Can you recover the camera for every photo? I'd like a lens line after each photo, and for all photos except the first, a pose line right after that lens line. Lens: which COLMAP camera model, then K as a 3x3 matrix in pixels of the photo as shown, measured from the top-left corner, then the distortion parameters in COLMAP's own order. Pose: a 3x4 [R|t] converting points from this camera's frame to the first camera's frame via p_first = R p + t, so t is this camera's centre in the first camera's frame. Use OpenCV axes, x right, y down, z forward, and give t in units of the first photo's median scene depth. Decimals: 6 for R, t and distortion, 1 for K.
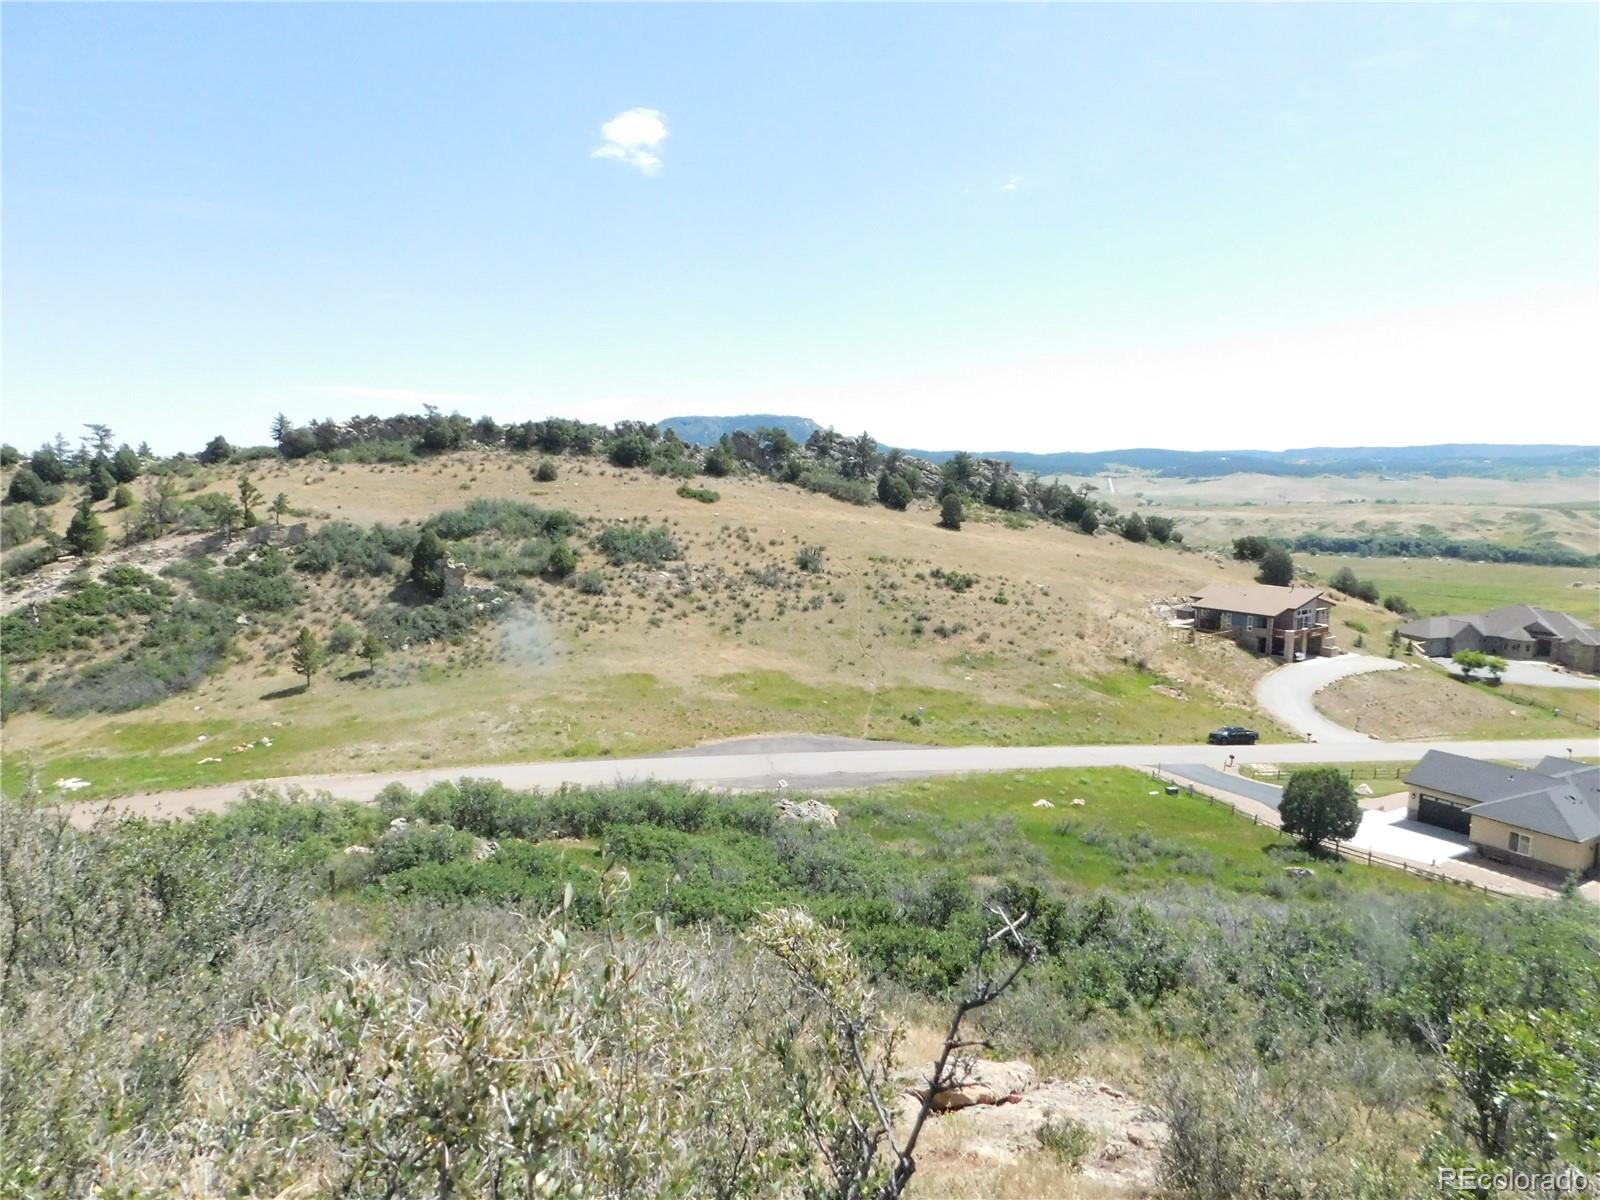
lens RADIAL K [[1058.1, 0, 807.0], [0, 1058.1, 602.9], [0, 0, 1]] dist [-0.074075, 0.057531]
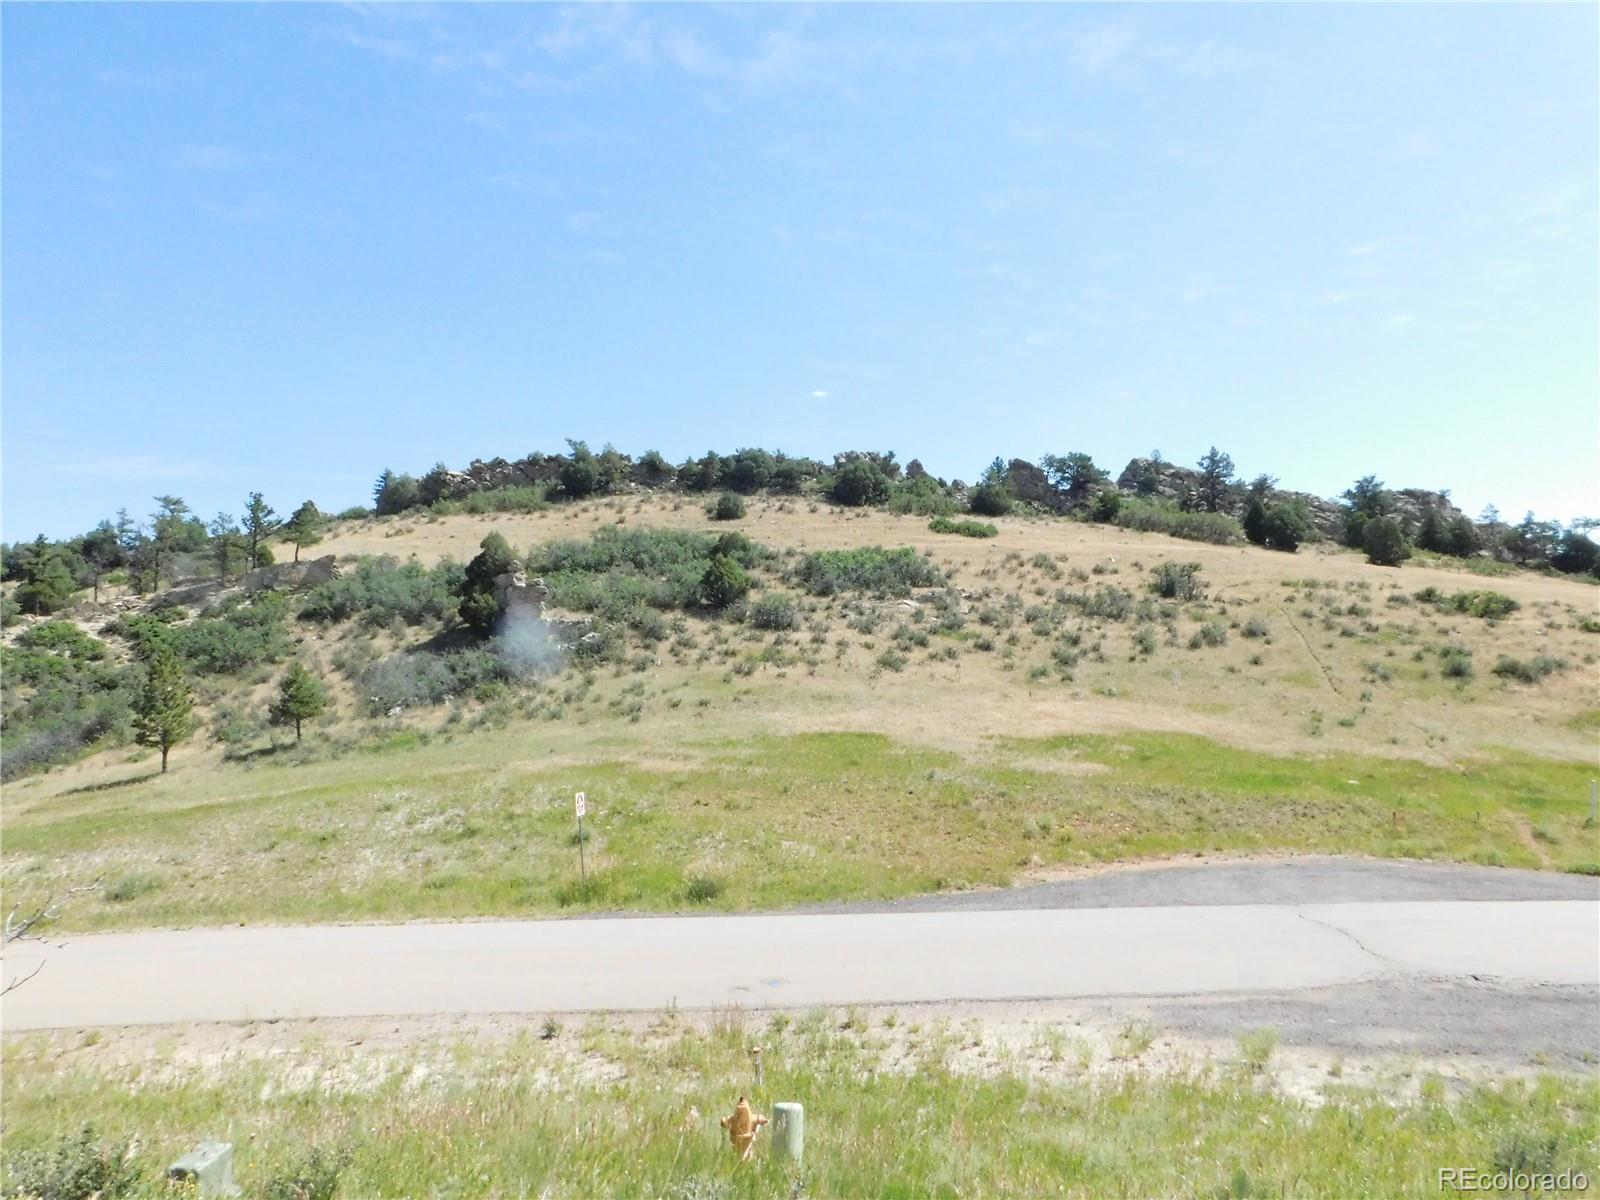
lens RADIAL K [[1065.4, 0, 811.6], [0, 1065.4, 599.2], [0, 0, 1]] dist [-0.072307, 0.063950]
pose [[0.972124, -0.058678, -0.227005, -0.059729], [0.011616, 0.979042, -0.203327, 0.079887], [0.234179, 0.195022, 0.952432, 0.466578]]
